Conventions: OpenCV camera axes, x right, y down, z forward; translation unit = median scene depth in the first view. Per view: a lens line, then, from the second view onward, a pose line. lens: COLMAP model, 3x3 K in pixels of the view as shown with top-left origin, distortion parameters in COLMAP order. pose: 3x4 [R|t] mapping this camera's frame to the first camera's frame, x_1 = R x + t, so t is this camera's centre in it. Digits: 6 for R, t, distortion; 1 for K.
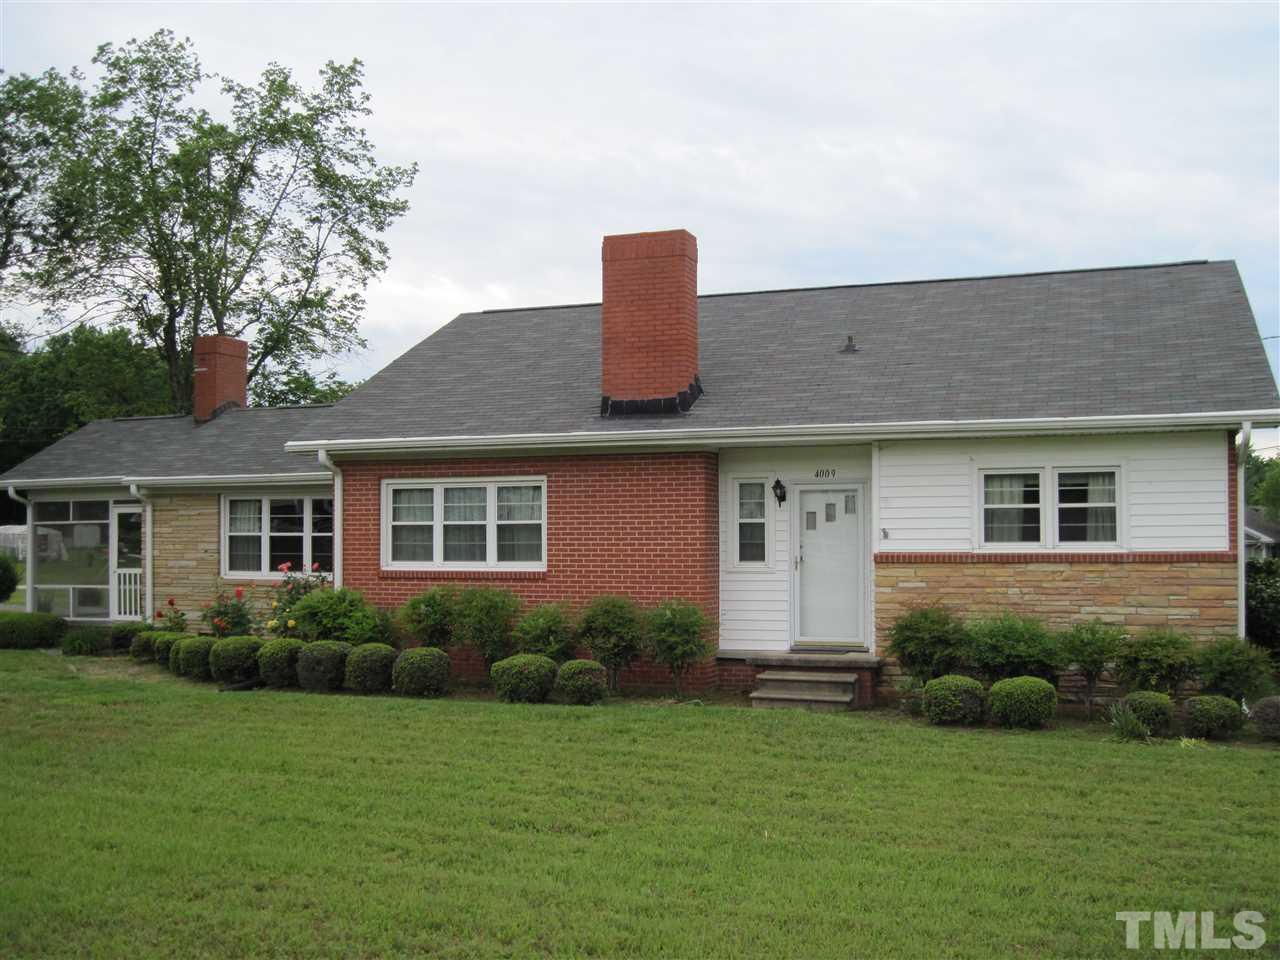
lens RADIAL K [[1344.3, 0, 637.6], [0, 1344.3, 485.9], [0, 0, 1]] dist [-0.119964, 0.013403]
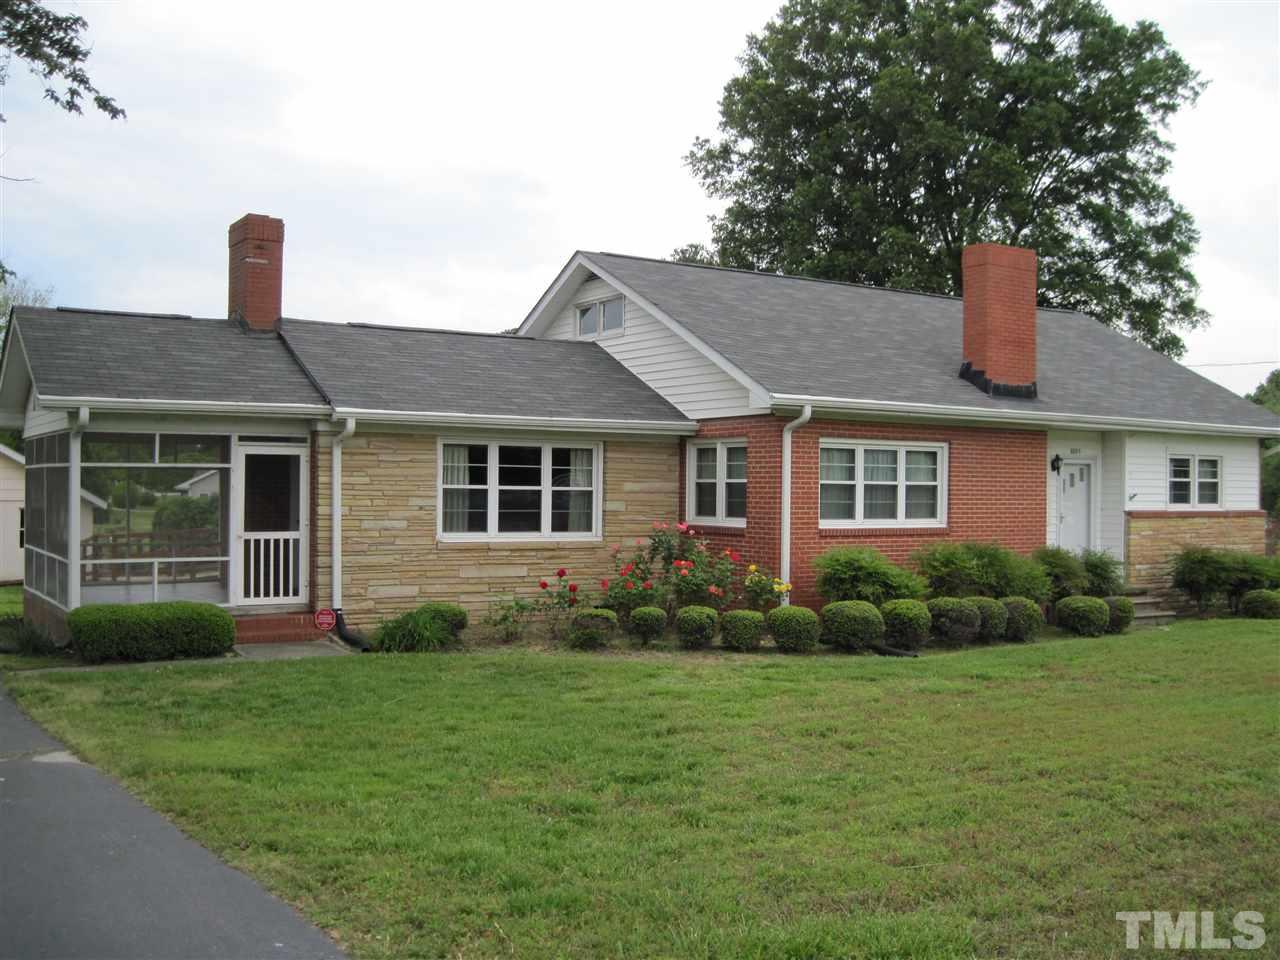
lens RADIAL K [[1344.3, 0, 637.6], [0, 1344.3, 485.9], [0, 0, 1]] dist [-0.119964, 0.013403]
pose [[0.577481, 0.009365, 0.816350, -1.089520], [-0.047106, 0.998651, 0.021866, 0.015516], [-0.815044, -0.051082, 0.577143, 0.534454]]
